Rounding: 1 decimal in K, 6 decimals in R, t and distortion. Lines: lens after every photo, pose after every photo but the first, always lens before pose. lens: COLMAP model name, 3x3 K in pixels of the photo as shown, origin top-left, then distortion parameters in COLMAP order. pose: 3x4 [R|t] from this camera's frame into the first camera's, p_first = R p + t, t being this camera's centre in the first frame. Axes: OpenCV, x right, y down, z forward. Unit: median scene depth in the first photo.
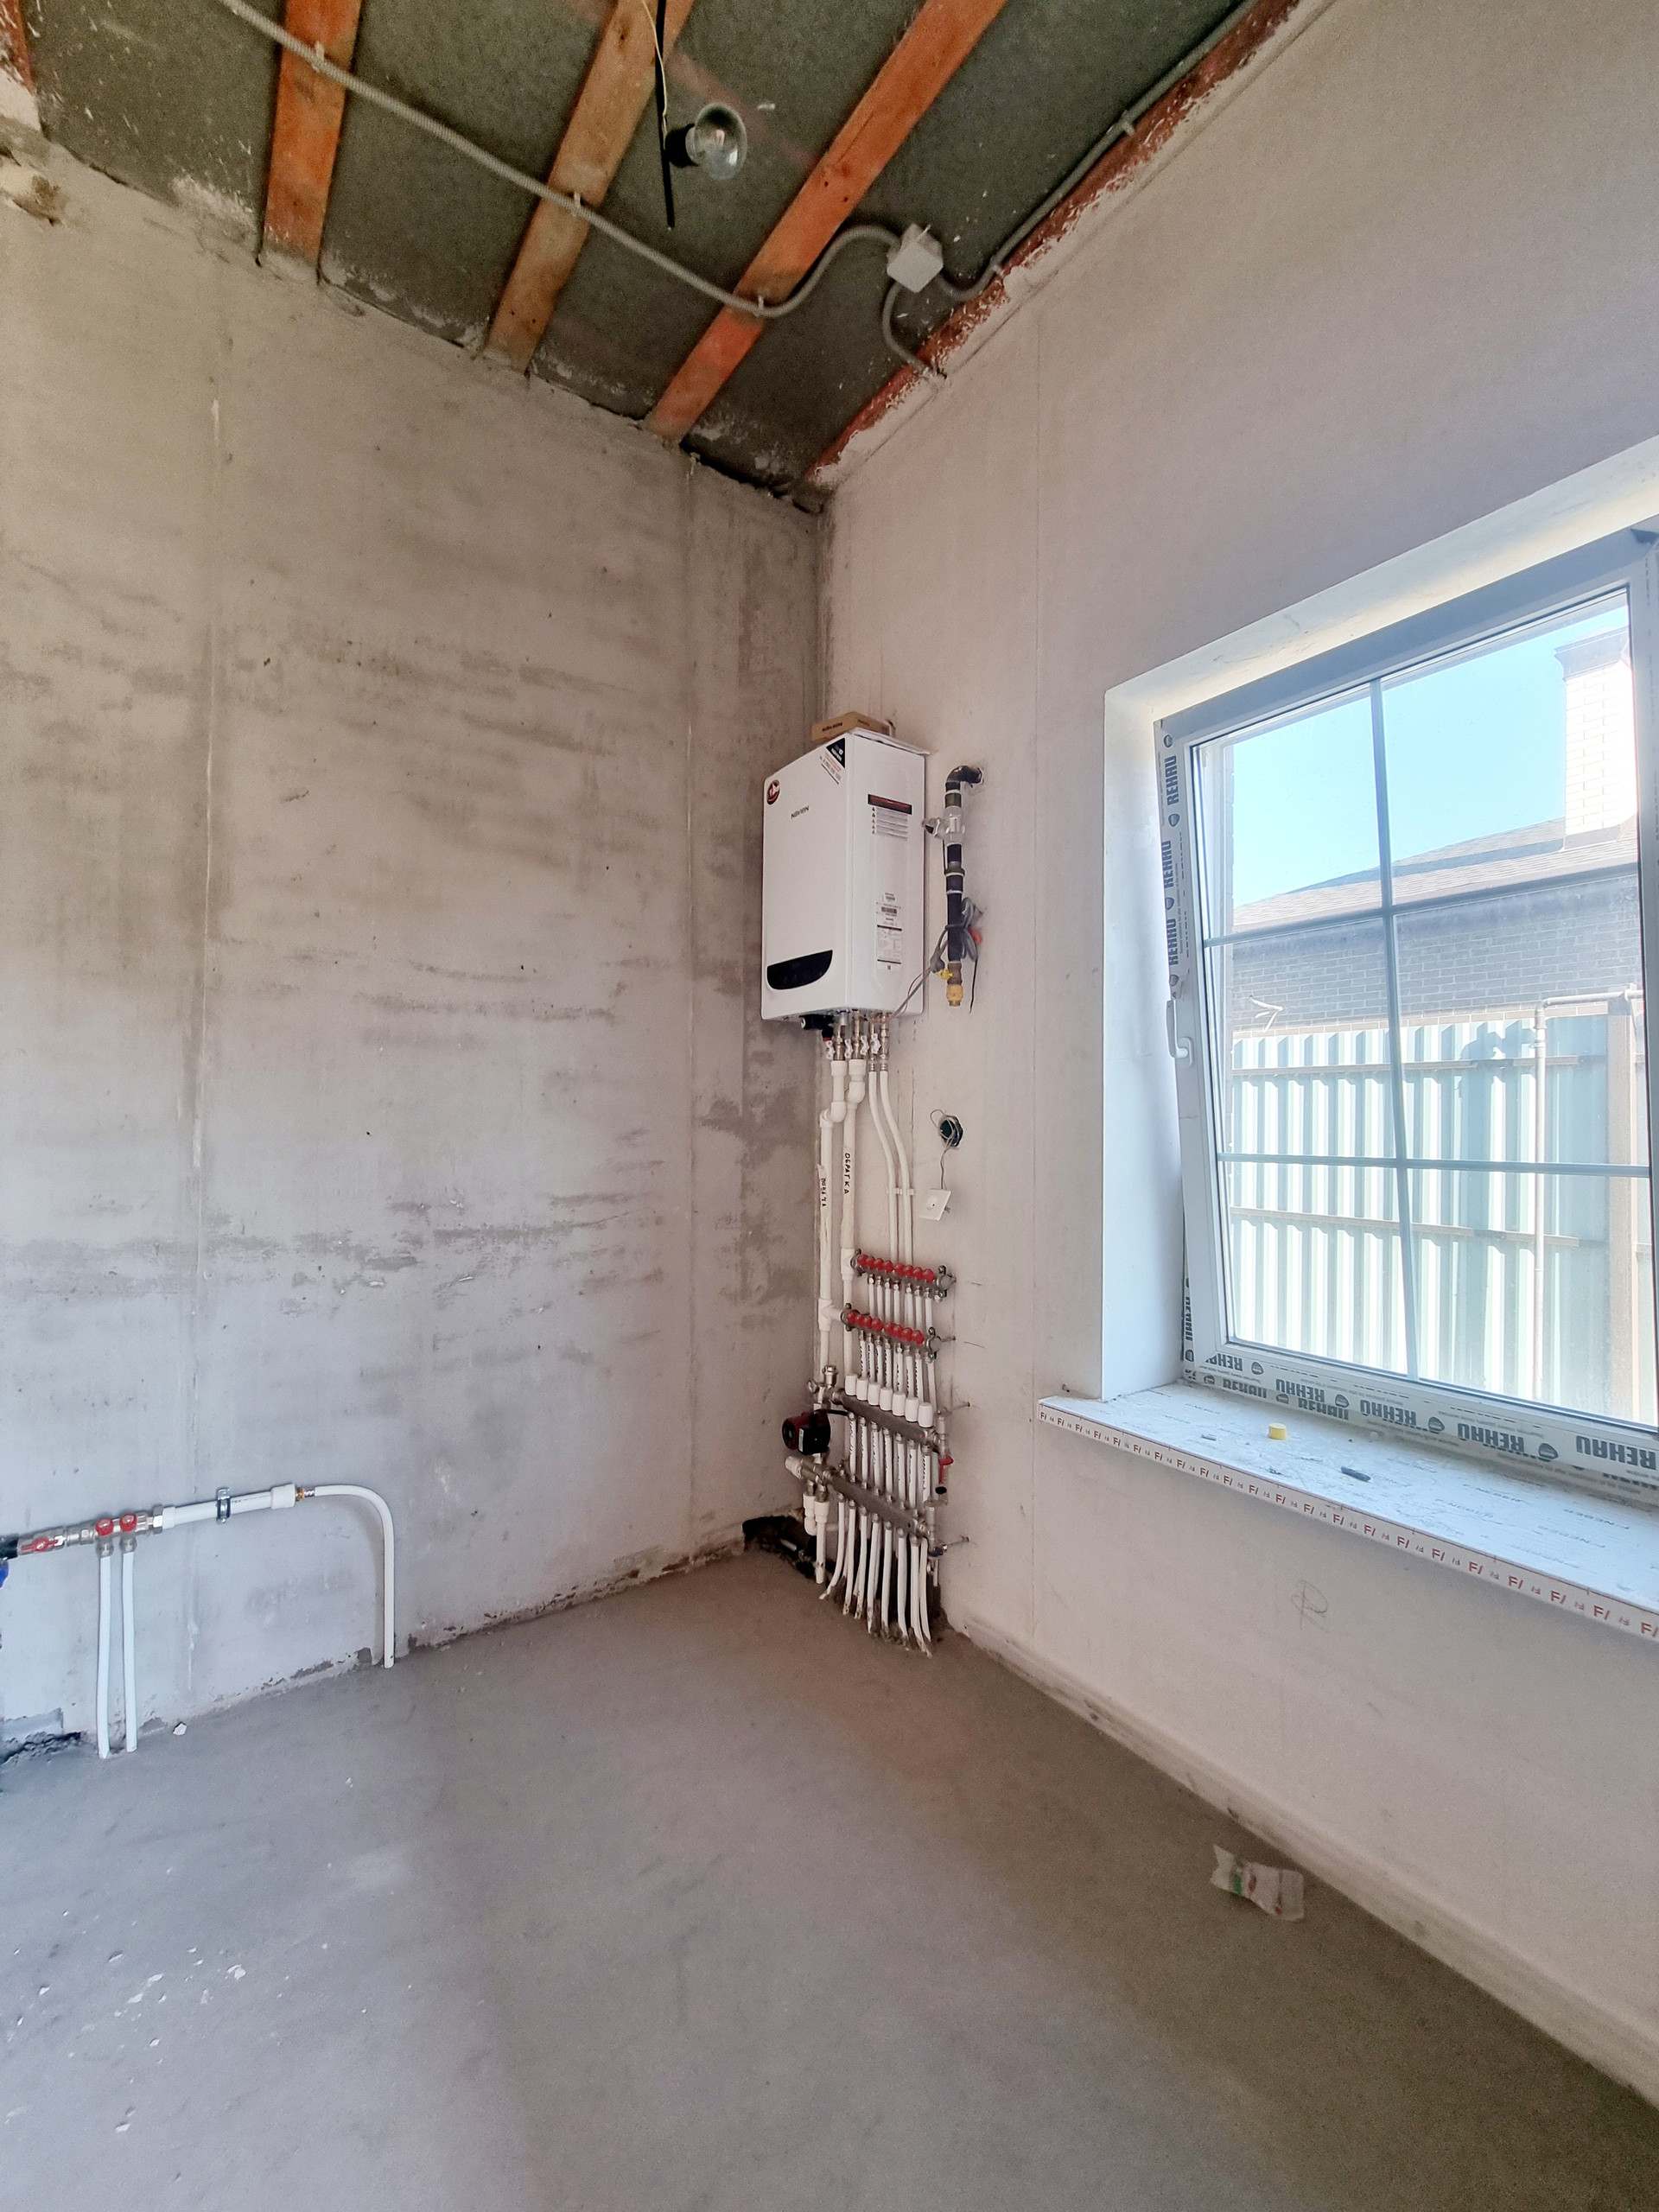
lens RADIAL K [[917.9, 0, 828.7], [0, 917.9, 1115.4], [0, 0, 1]] dist [-0.001496, -0.000424]
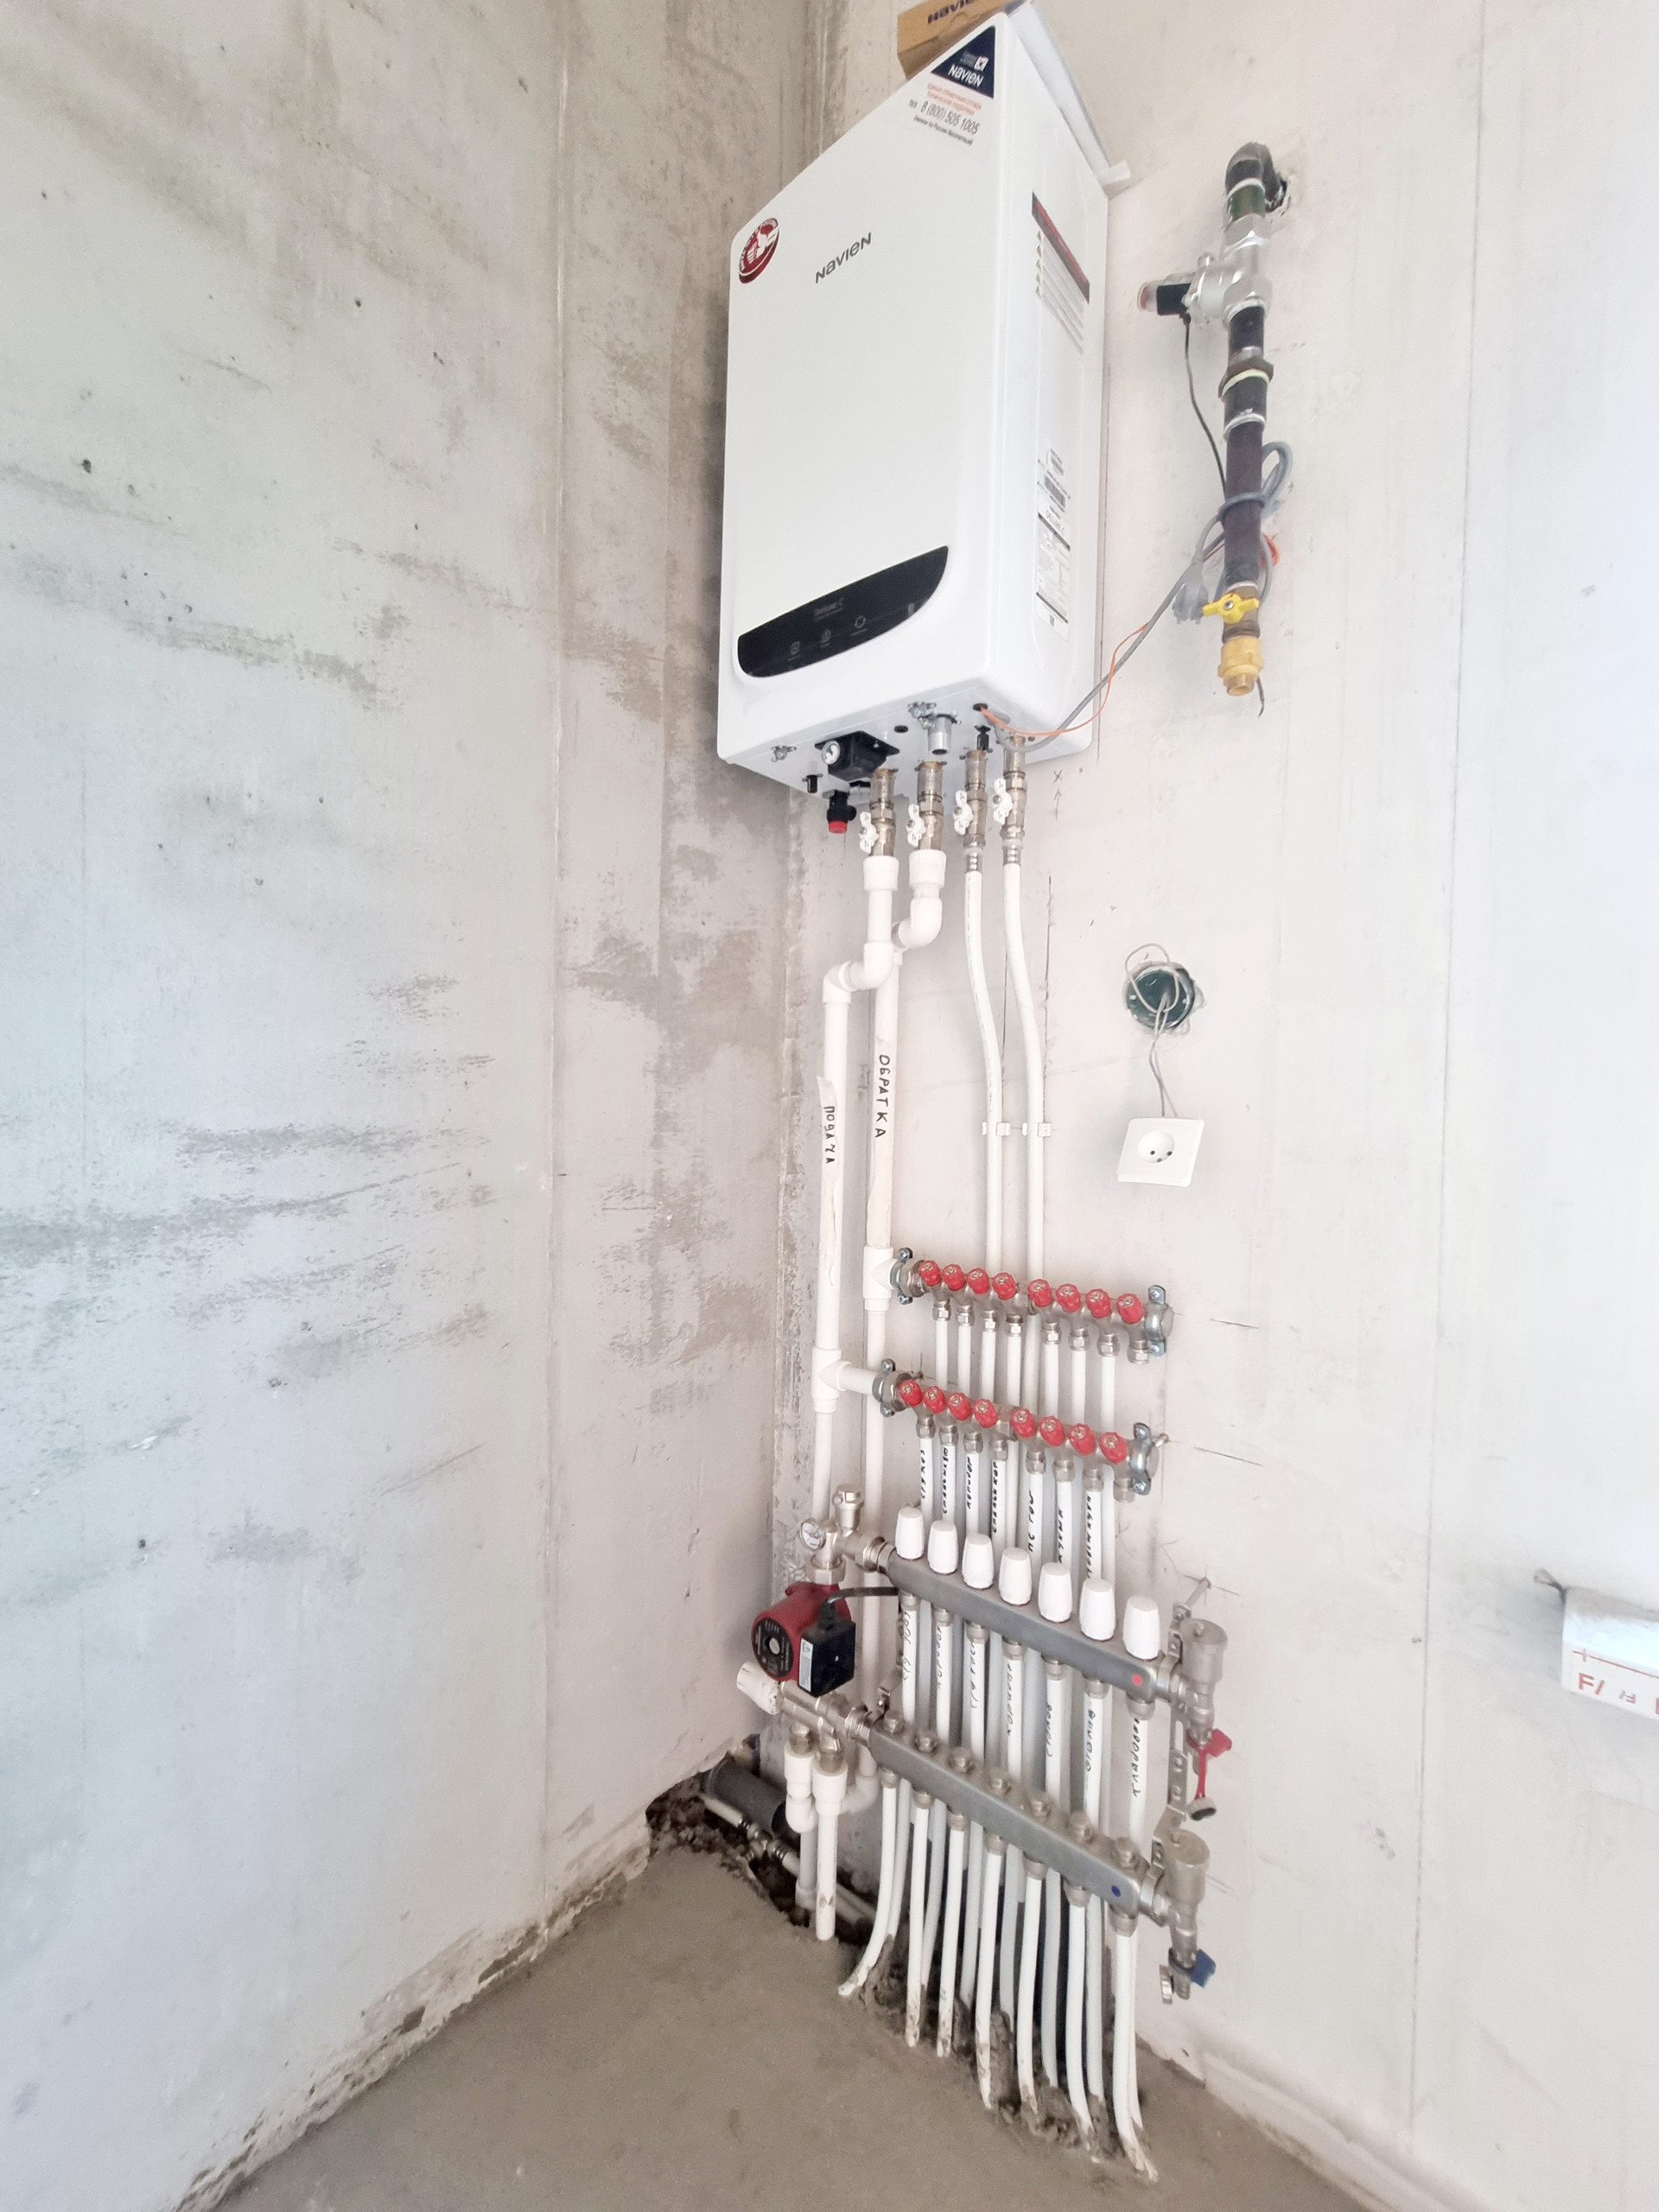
lens RADIAL K [[917.9, 0, 826.7], [0, 917.9, 1110.3], [0, 0, 1]] dist [-0.001496, -0.000424]
pose [[0.967715, 0.012981, 0.251713, -0.138222], [-0.018678, 0.999620, 0.020260, 0.064199], [-0.251354, -0.024307, 0.967590, 0.549454]]
